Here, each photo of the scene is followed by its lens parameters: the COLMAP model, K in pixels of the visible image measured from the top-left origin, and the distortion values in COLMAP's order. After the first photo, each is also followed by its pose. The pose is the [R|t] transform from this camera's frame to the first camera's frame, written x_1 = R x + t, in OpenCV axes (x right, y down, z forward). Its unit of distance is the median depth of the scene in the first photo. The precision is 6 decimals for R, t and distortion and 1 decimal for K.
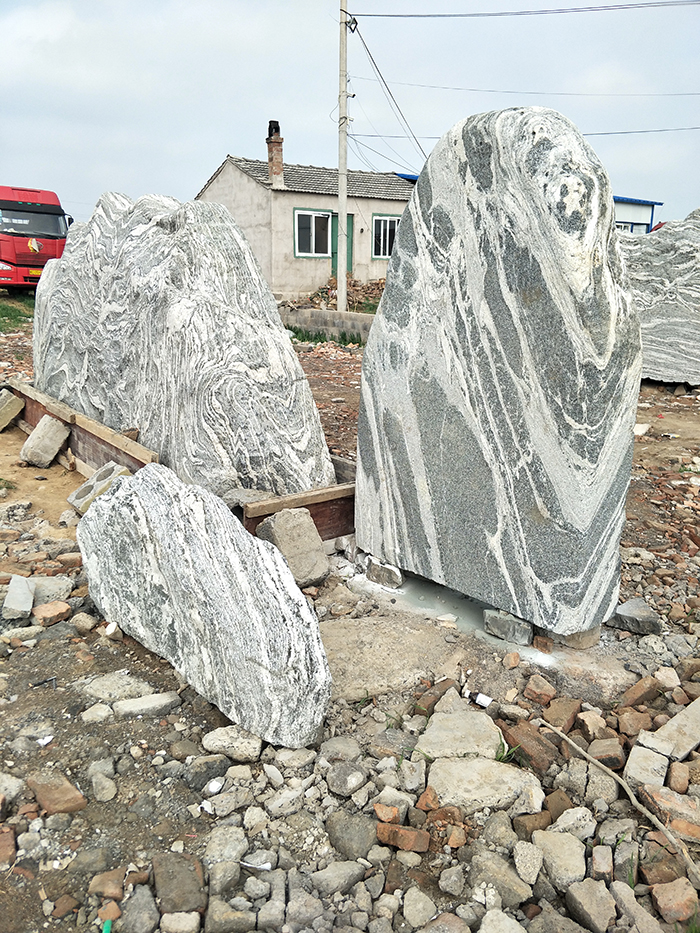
lens RADIAL K [[764.7, 0, 325.9], [0, 764.7, 465.3], [0, 0, 1]] dist [0.105487, -0.147110]
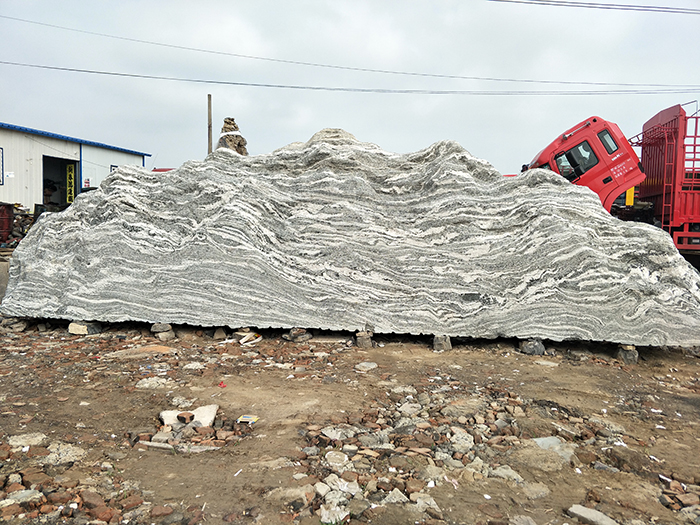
lens RADIAL K [[573.7, 0, 361.4], [0, 573.7, 275.6], [0, 0, 1]] dist [0.105487, -0.147110]
pose [[0.730566, -0.048592, 0.681111, 0.335093], [0.134961, 0.988064, -0.074270, -0.297885], [-0.669372, 0.146182, 0.728404, 1.164746]]
